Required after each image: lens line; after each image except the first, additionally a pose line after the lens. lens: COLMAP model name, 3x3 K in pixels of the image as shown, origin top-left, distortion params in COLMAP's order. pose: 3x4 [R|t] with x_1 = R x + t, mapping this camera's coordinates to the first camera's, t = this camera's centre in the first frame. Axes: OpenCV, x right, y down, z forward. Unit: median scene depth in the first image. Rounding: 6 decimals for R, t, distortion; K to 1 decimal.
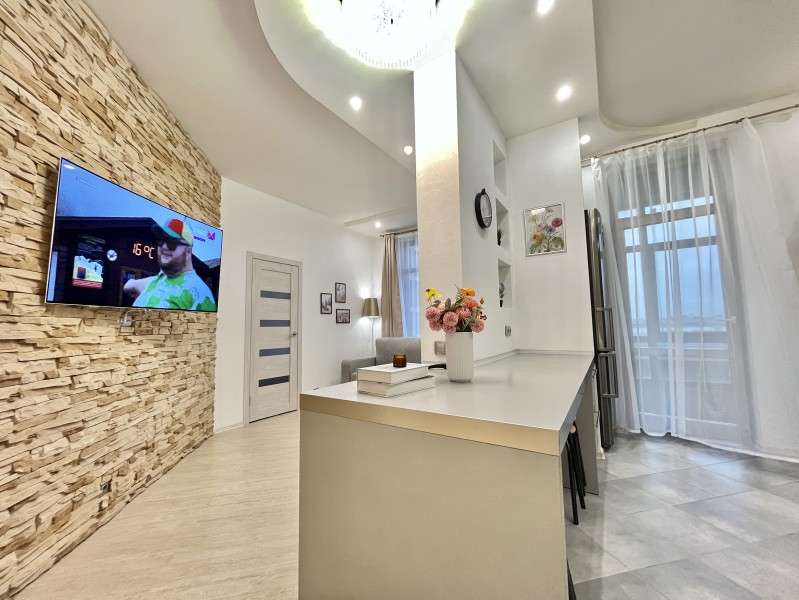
lens RADIAL K [[322.2, 0, 399.5], [0, 322.2, 300.0], [0, 0, 1]] dist [-0.001075, -0.000183]
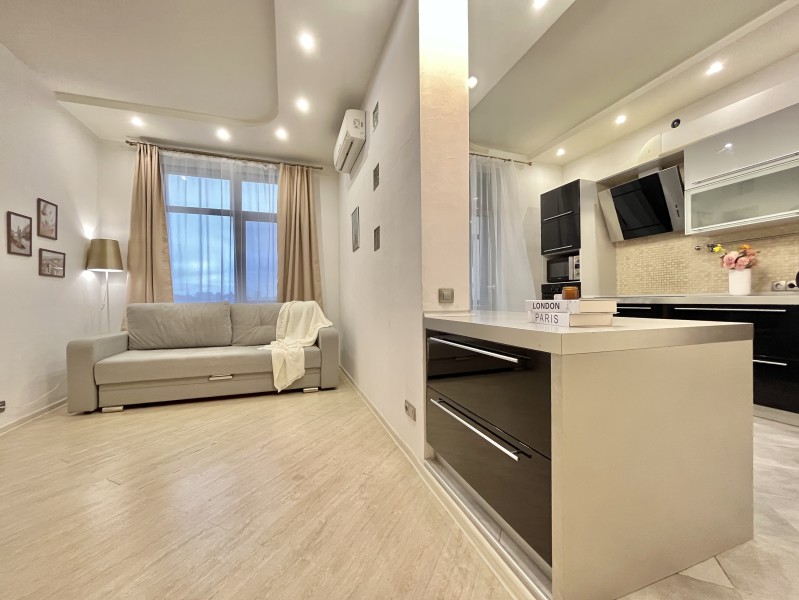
lens RADIAL K [[322.2, 0, 399.5], [0, 322.2, 300.0], [0, 0, 1]] dist [-0.001075, -0.000183]
pose [[0.612149, 0.012326, 0.790646, -0.514136], [-0.069715, 0.996826, 0.038436, 0.103501], [-0.787663, -0.078648, 0.611065, 0.410865]]
